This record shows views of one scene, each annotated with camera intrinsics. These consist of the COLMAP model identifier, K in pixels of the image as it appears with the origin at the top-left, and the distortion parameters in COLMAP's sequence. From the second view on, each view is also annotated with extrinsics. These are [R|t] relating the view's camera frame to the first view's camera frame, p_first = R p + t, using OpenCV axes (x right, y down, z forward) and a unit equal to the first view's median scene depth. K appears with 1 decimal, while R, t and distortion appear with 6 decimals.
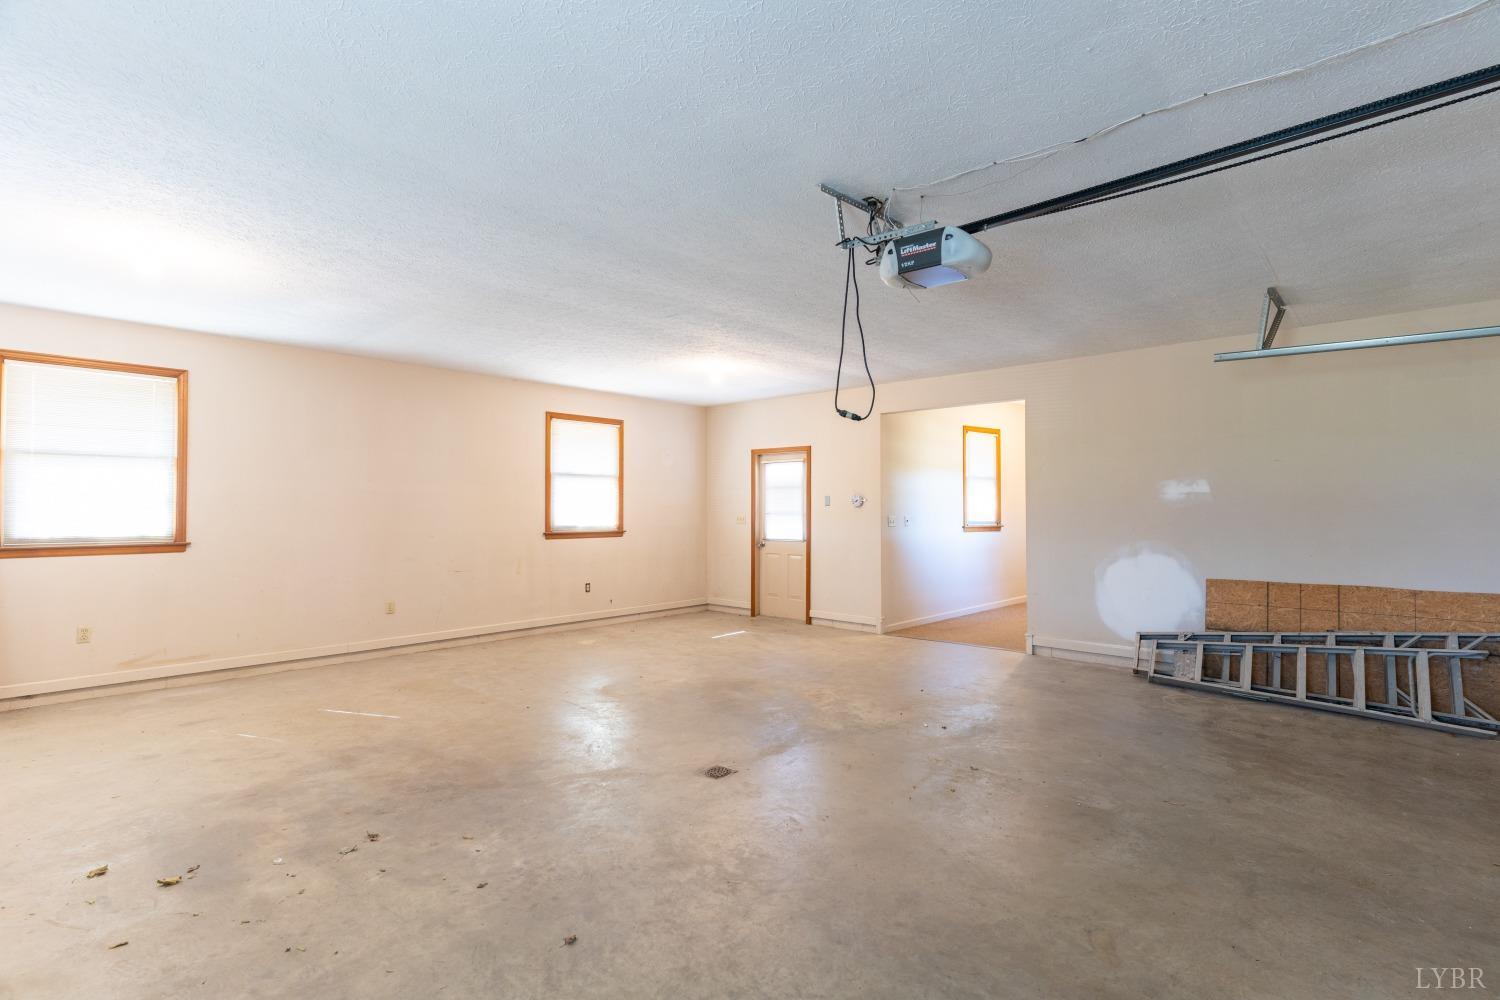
lens RADIAL K [[717.5, 0, 750.3], [0, 717.5, 504.6], [0, 0, 1]] dist [0.000564, 0.001749]
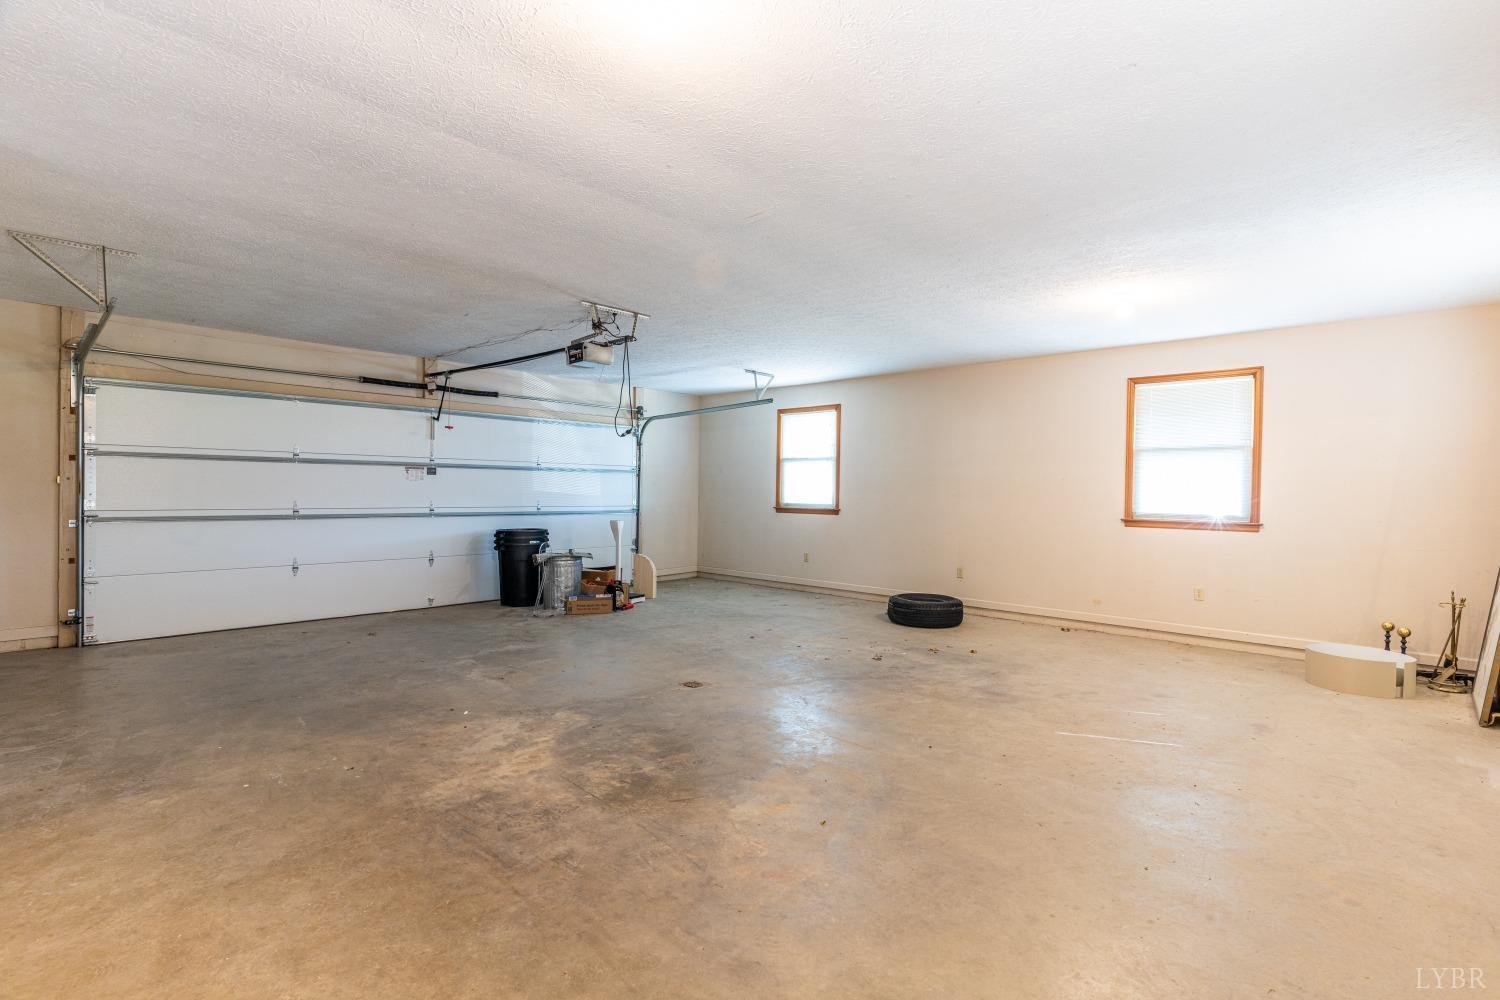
lens RADIAL K [[717.5, 0, 749.7], [0, 717.5, 493.7], [0, 0, 1]] dist [0.000564, 0.001749]
pose [[-0.999729, -0.011581, 0.020184, -0.157583], [-0.011729, 0.999905, -0.007208, 0.024409], [-0.020098, -0.007442, -0.999770, 2.146775]]
